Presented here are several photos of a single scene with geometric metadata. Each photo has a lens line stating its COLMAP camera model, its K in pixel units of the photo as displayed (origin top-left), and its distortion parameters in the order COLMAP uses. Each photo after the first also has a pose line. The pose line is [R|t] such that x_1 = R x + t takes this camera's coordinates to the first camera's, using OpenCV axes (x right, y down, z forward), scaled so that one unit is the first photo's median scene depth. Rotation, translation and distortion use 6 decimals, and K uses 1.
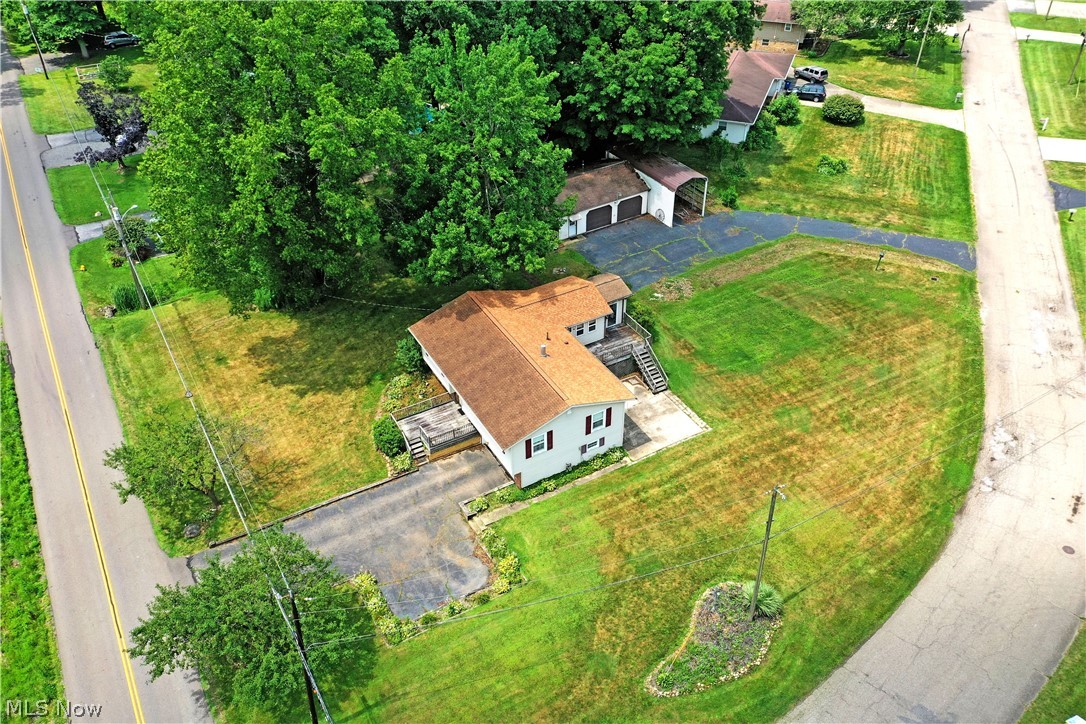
lens RADIAL K [[865.4, 0, 548.1], [0, 865.4, 362.5], [0, 0, 1]] dist [0.025296, 0.005892]
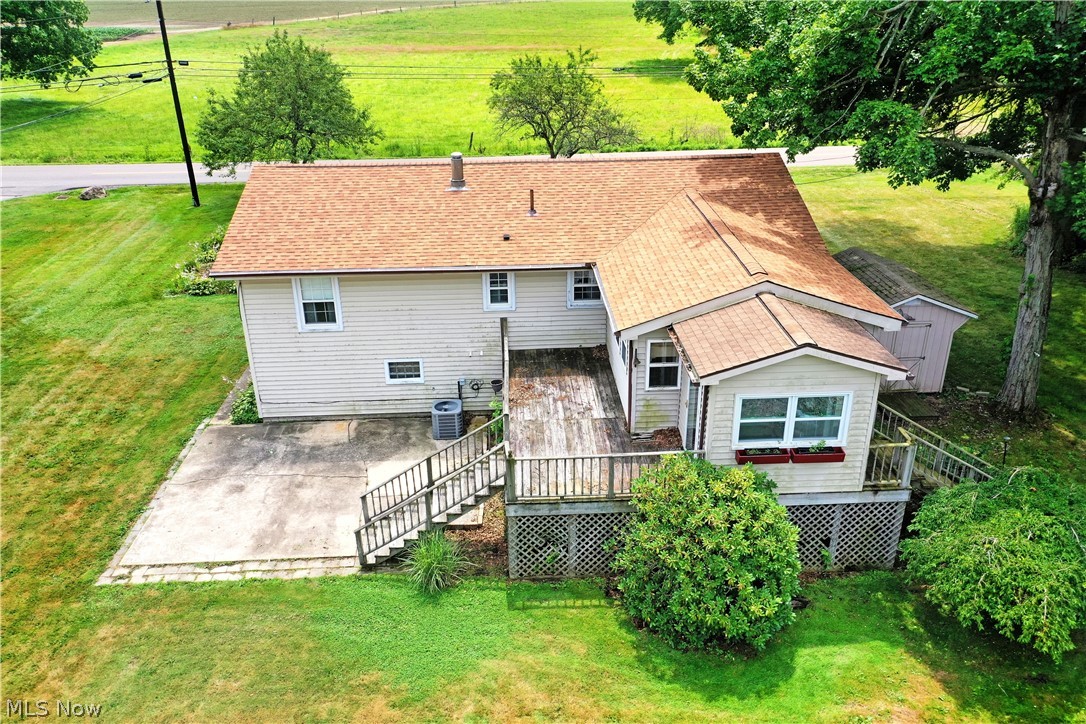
lens RADIAL K [[865.4, 0, 542.9], [0, 865.4, 357.0], [0, 0, 1]] dist [0.025296, 0.005892]
pose [[-0.454732, 0.381980, -0.804556, 0.330948], [-0.529804, 0.610125, 0.589114, -0.217632], [0.715909, 0.694146, -0.075068, 1.098343]]
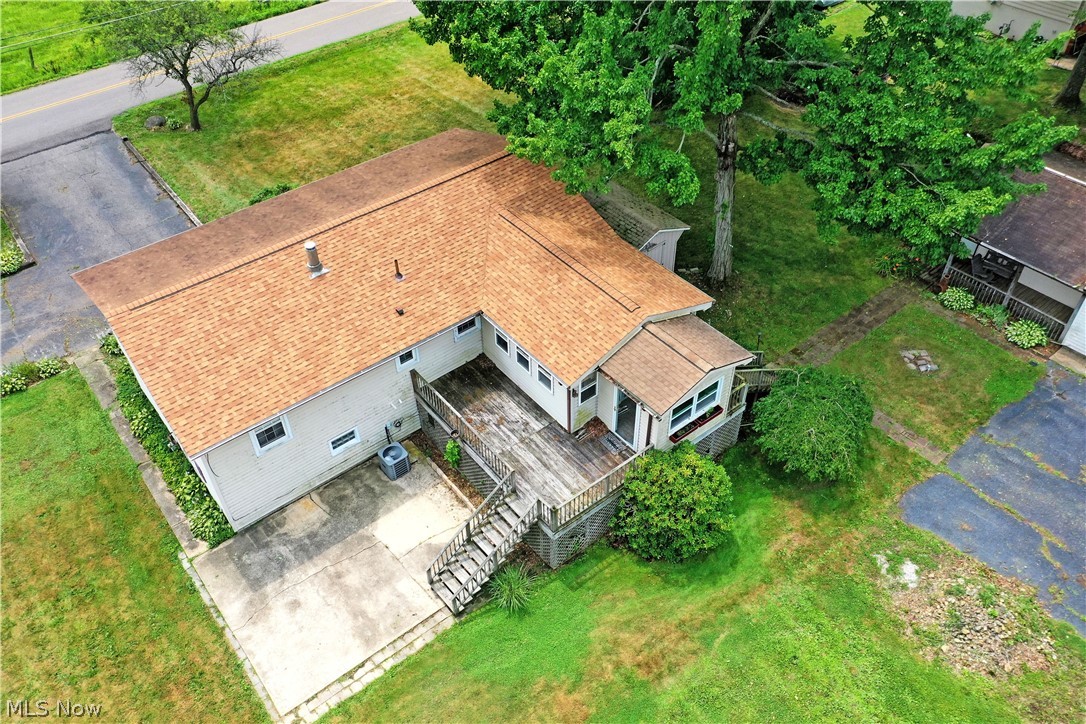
lens RADIAL K [[865.4, 0, 540.6], [0, 865.4, 356.7], [0, 0, 1]] dist [0.025296, 0.005892]
pose [[0.150702, 0.683400, -0.714320, 0.360154], [-0.590236, 0.641849, 0.489542, -0.264490], [0.793039, 0.347842, 0.500095, 0.869757]]
